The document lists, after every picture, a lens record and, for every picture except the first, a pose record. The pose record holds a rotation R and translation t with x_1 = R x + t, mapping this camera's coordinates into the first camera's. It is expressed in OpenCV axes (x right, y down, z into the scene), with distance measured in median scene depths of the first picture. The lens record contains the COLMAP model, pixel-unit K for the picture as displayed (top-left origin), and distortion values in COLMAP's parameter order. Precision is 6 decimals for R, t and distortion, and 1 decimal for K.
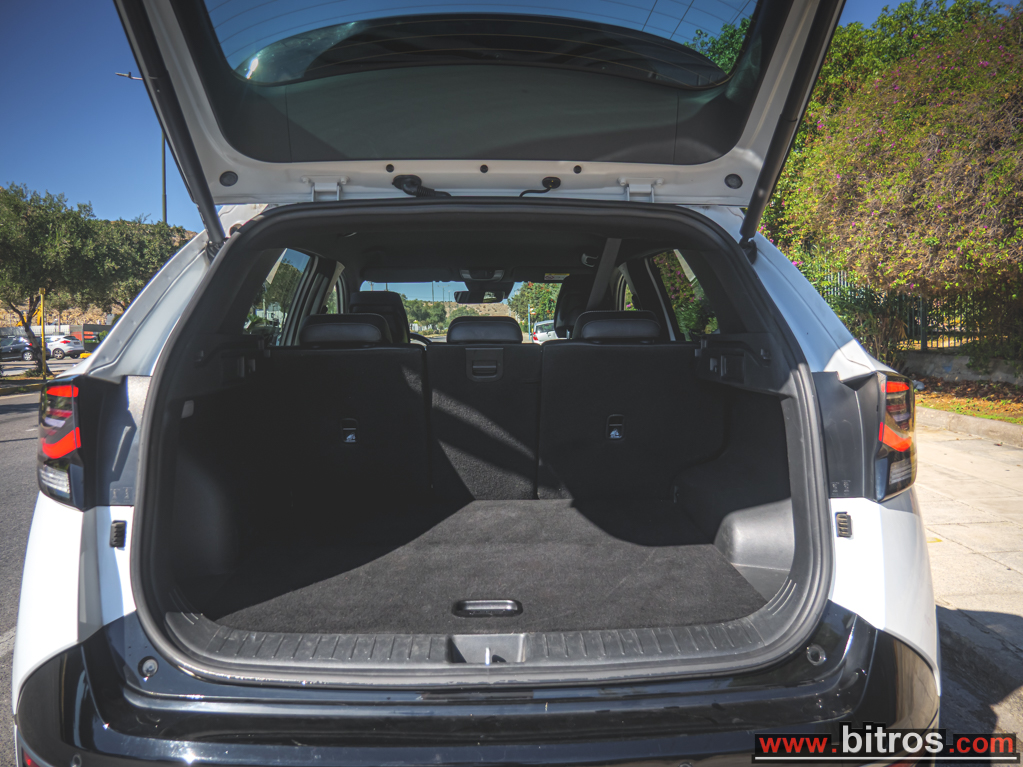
lens RADIAL K [[742.7, 0, 513.8], [0, 742.7, 383.6], [0, 0, 1]] dist [-0.035325, 0.005780]
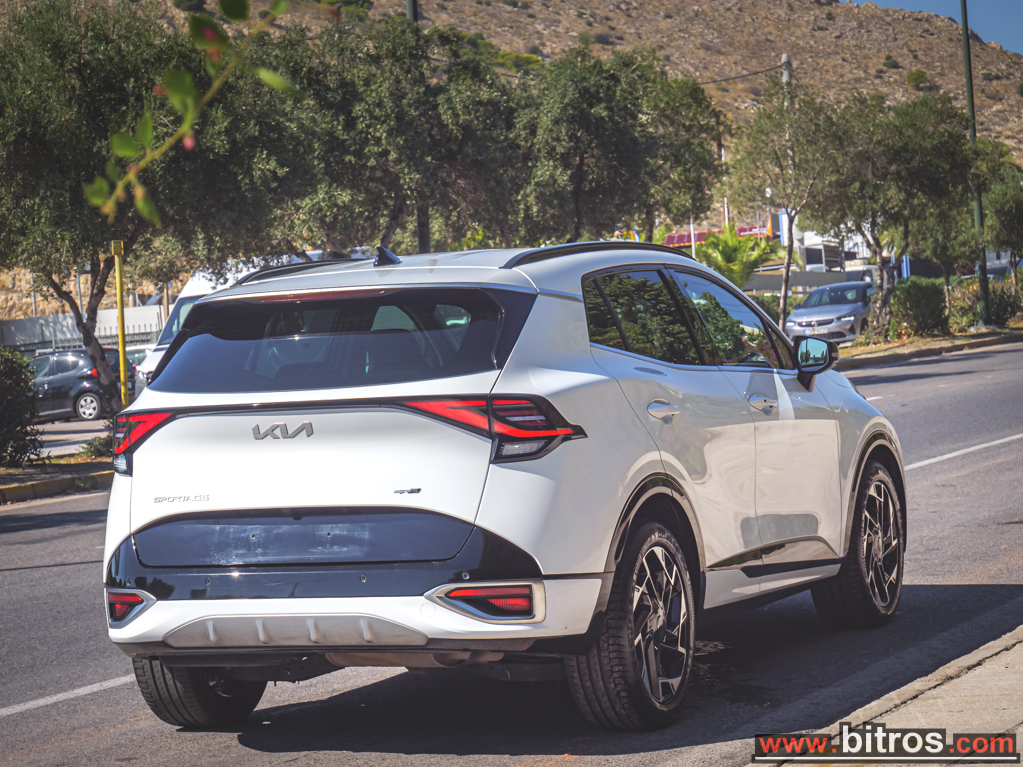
lens RADIAL K [[3085.1, 0, 511.0], [0, 3085.1, 383.1], [0, 0, 1]] dist [-0.031998, 0.000000]
pose [[0.900672, -0.040539, -0.432604, 0.263800], [0.028201, 0.998993, -0.034900, 0.014568], [0.433583, 0.019233, 0.900908, -0.405848]]
